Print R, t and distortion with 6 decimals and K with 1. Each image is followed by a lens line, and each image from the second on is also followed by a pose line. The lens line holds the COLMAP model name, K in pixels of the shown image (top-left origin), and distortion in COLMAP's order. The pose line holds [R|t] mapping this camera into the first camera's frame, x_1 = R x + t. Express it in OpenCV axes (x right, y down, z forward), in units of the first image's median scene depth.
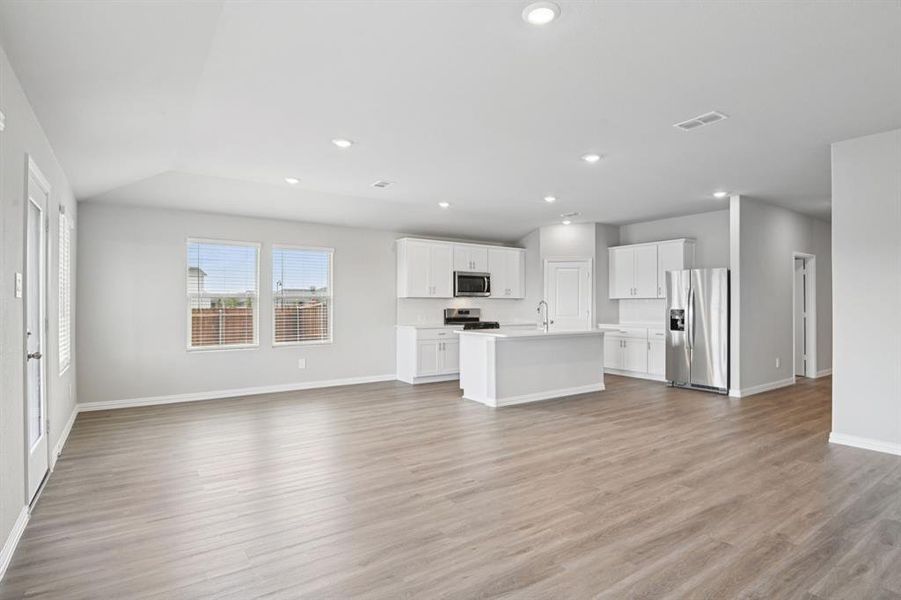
lens RADIAL K [[467.0, 0, 457.0], [0, 467.0, 304.5], [0, 0, 1]] dist [-0.003766, -0.000479]
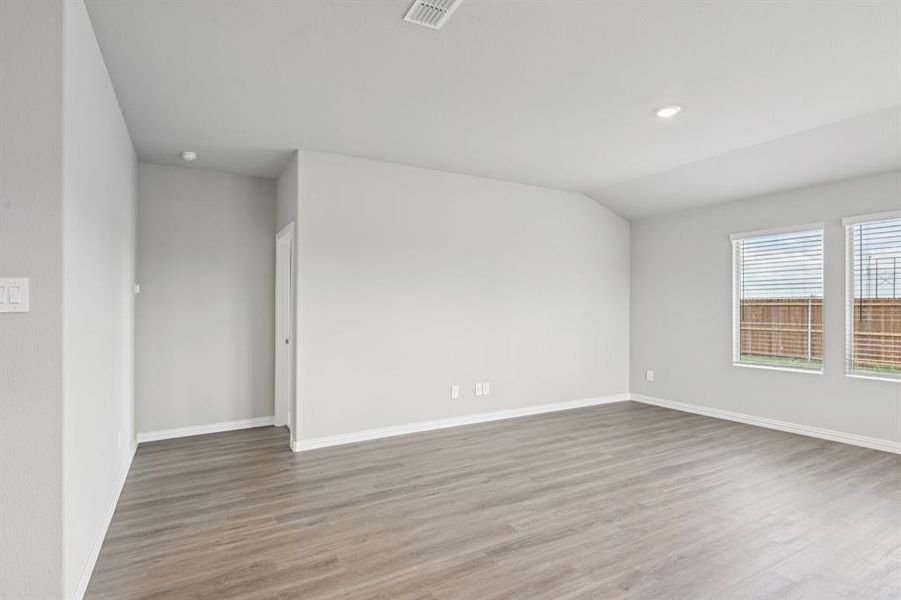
lens RADIAL K [[487.7, 0, 469.8], [0, 487.7, 313.4], [0, 0, 1]] dist [0.003153, -0.005631]
pose [[-0.997891, 0.004320, 0.064762, 0.586198], [0.005409, 0.999847, 0.016644, -0.010437], [-0.064680, 0.016960, -0.997762, 2.160841]]
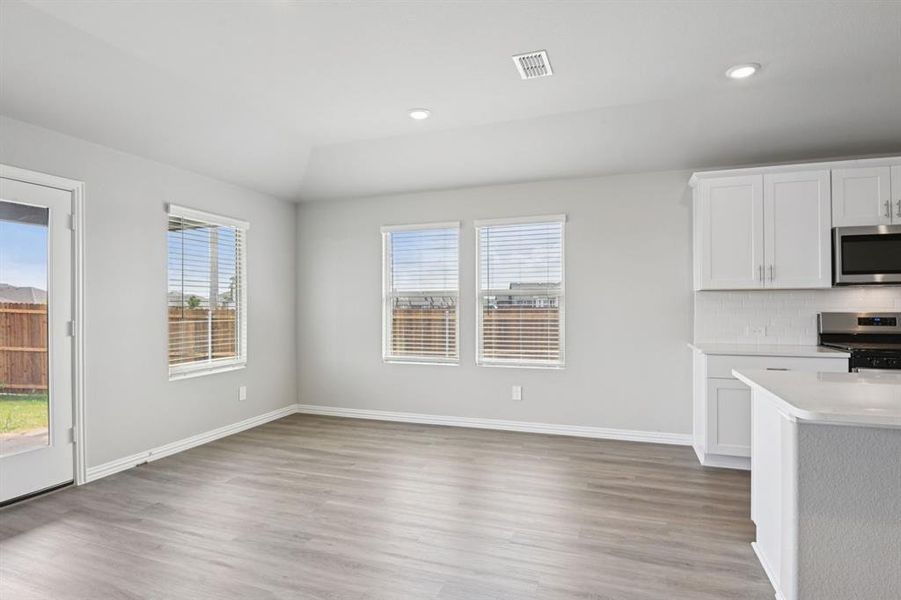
lens RADIAL K [[487.7, 0, 420.2], [0, 487.7, 309.3], [0, 0, 1]] dist [0.003153, -0.005631]
pose [[0.577888, 0.007060, -0.816086, 0.124659], [0.005493, 0.999906, 0.012540, -0.002098], [0.816098, -0.011729, 0.577795, 0.367818]]
